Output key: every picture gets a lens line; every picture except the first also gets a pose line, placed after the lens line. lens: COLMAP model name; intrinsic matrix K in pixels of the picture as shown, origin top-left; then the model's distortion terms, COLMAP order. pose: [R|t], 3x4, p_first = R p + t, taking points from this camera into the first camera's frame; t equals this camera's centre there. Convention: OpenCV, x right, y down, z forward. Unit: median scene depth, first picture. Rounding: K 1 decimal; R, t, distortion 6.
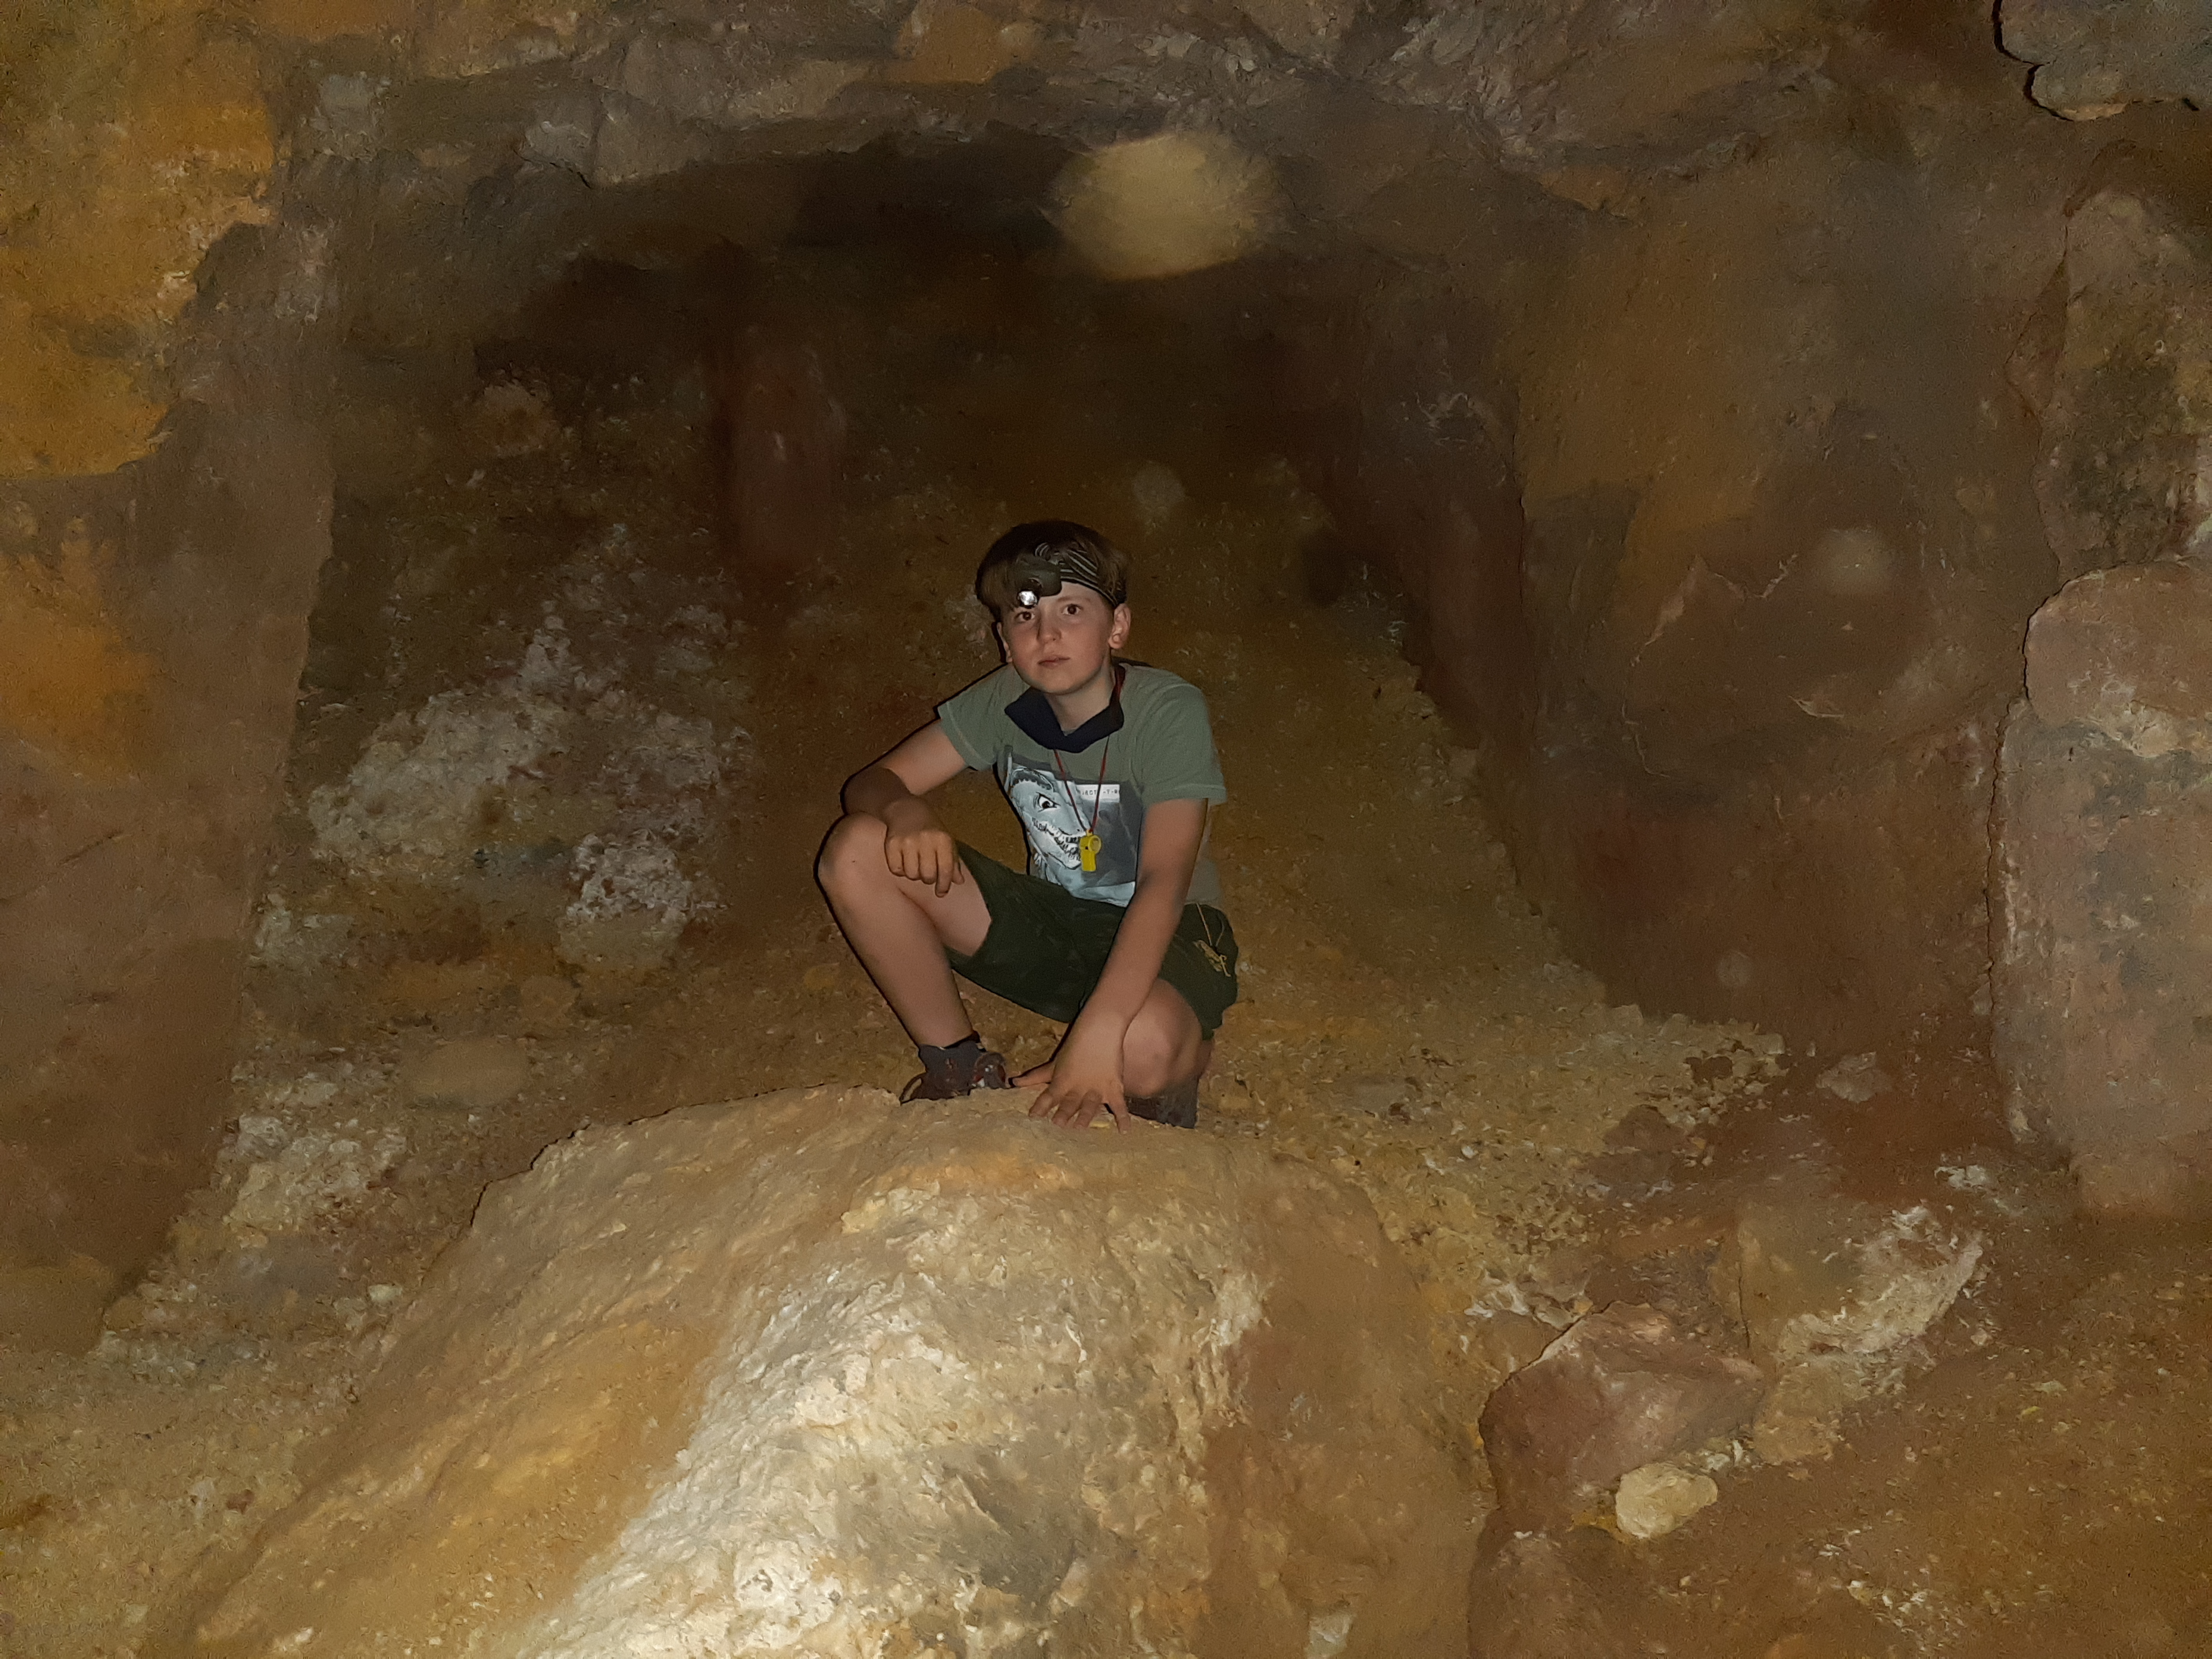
lens RADIAL K [[1723.7, 0, 1106.0], [0, 1723.7, 829.5], [0, 0, 1]] dist [0.073980, -0.135478]
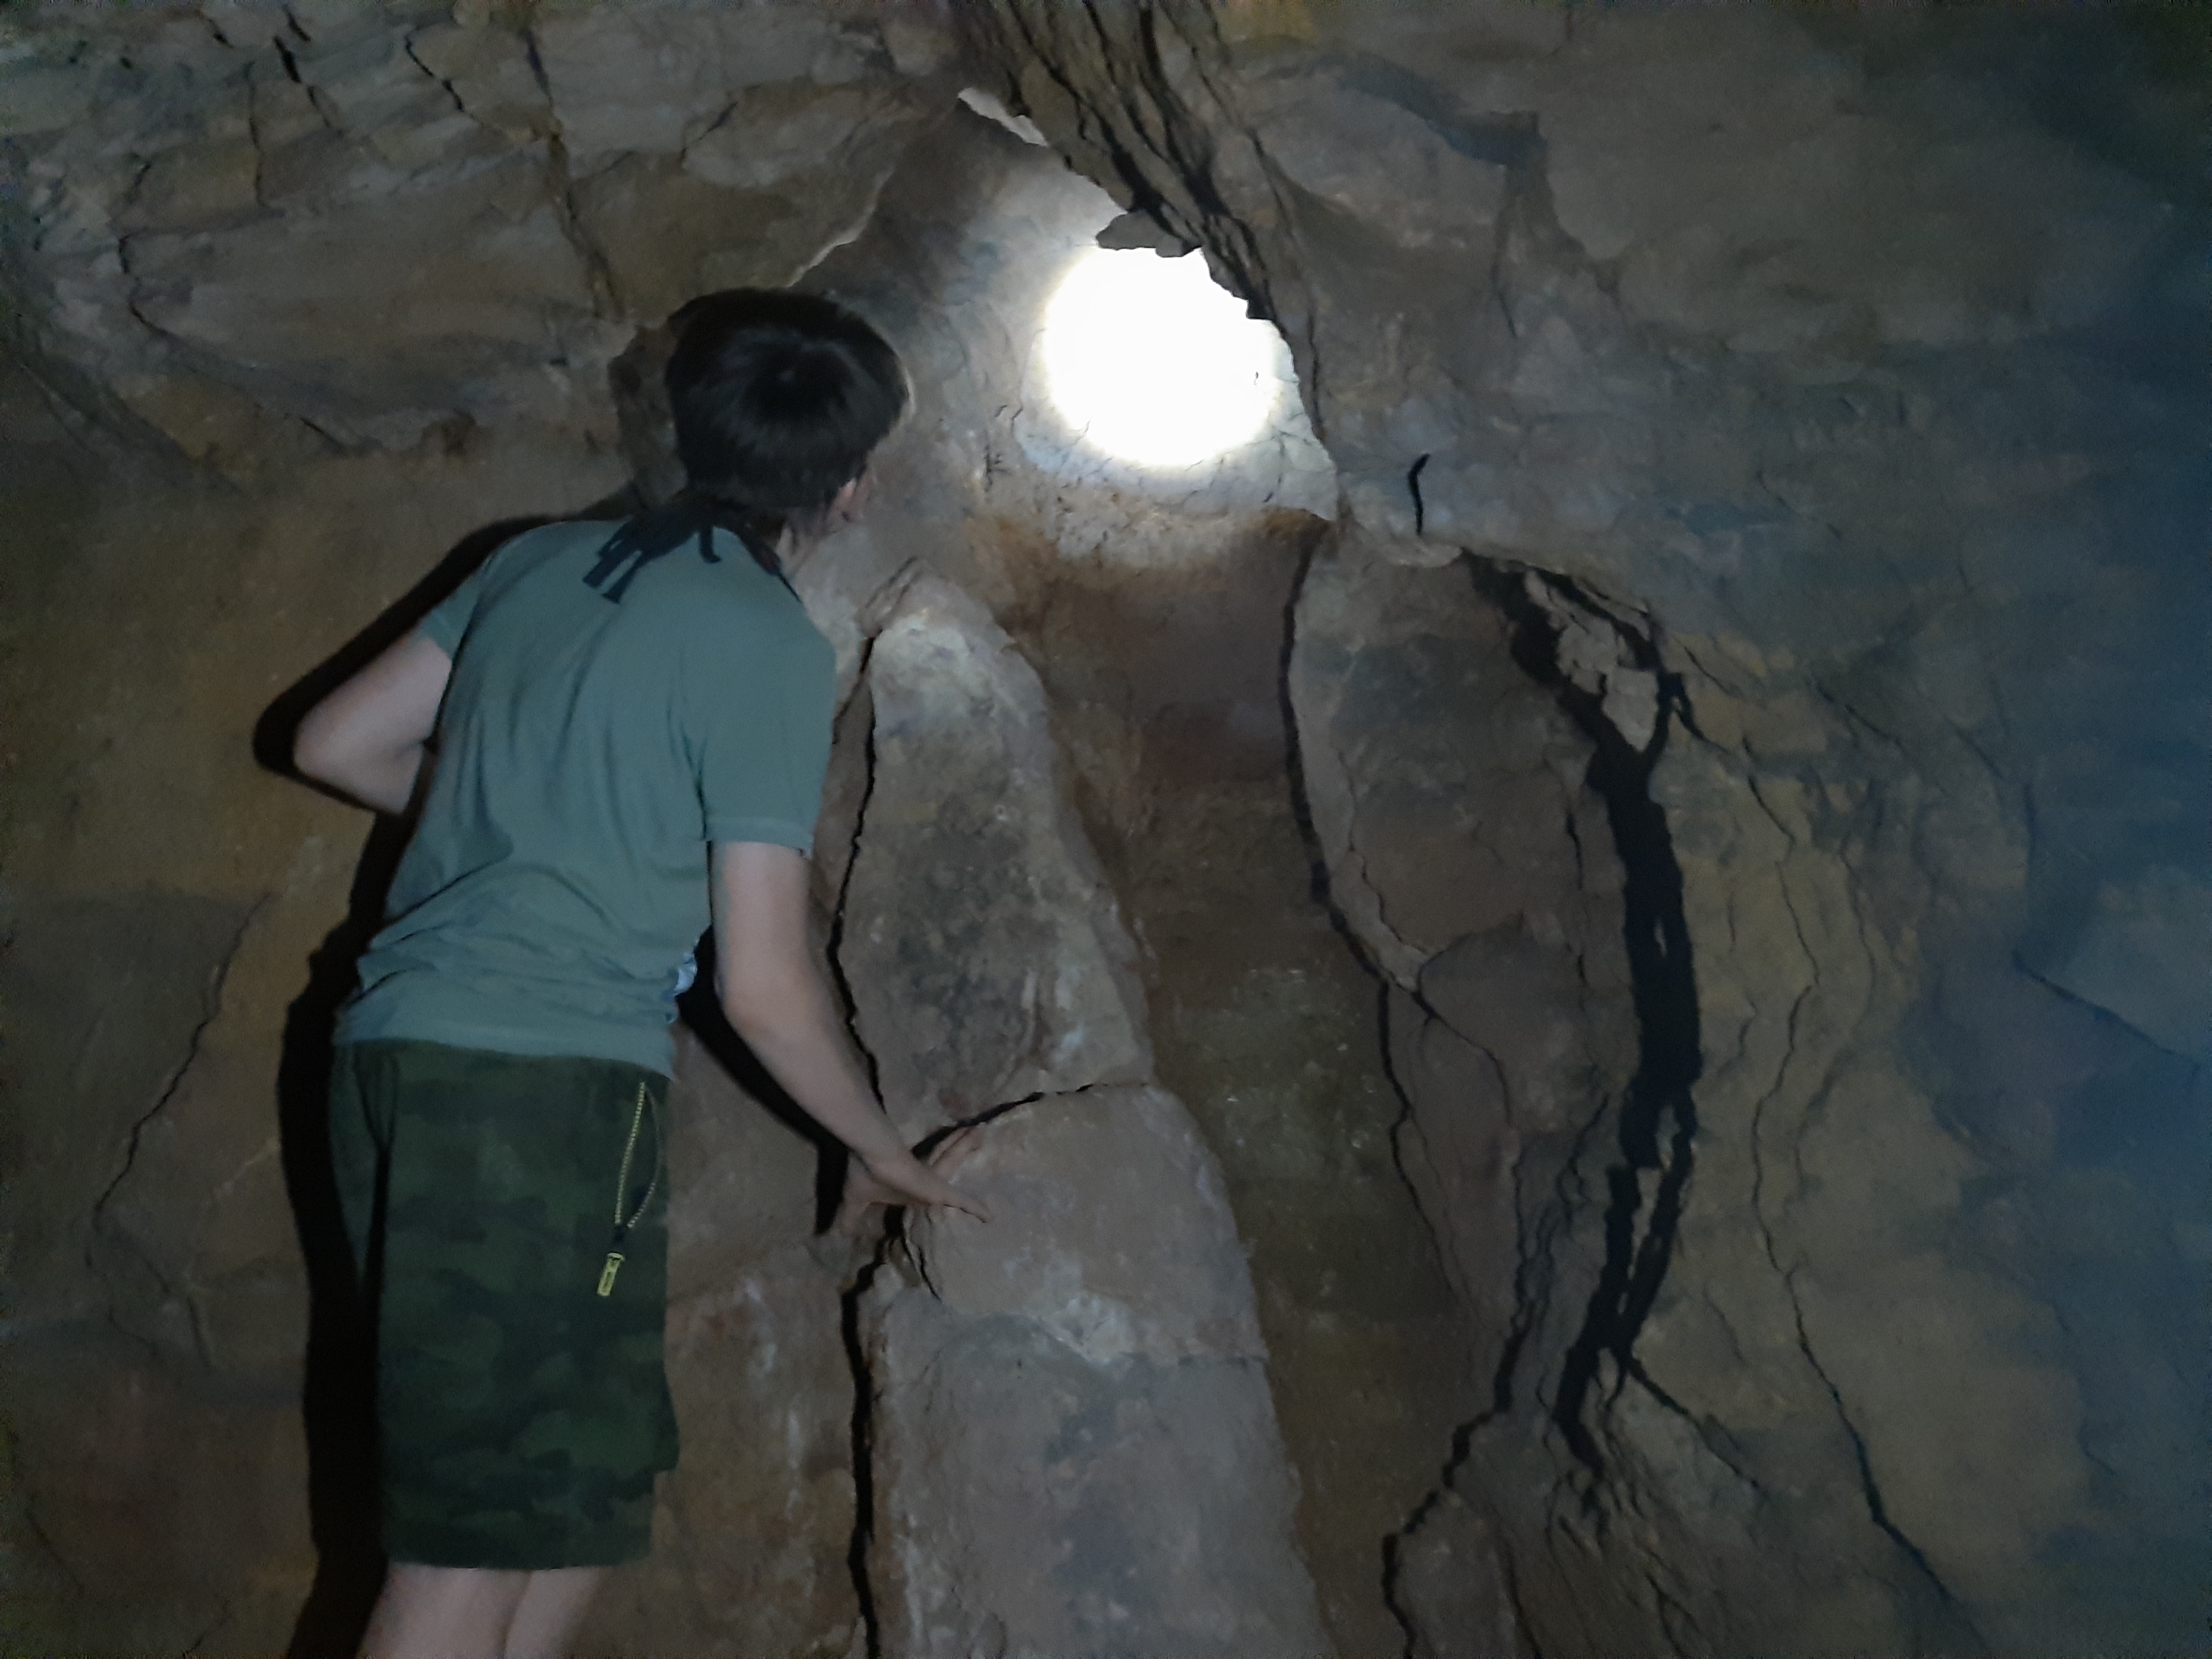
lens RADIAL K [[1723.7, 0, 1106.0], [0, 1723.7, 829.5], [0, 0, 1]] dist [0.073980, -0.135478]
pose [[0.568283, 0.098199, 0.816953, -0.037078], [0.052535, 0.986497, -0.155122, -0.158072], [-0.821155, 0.131072, 0.555451, 0.569551]]
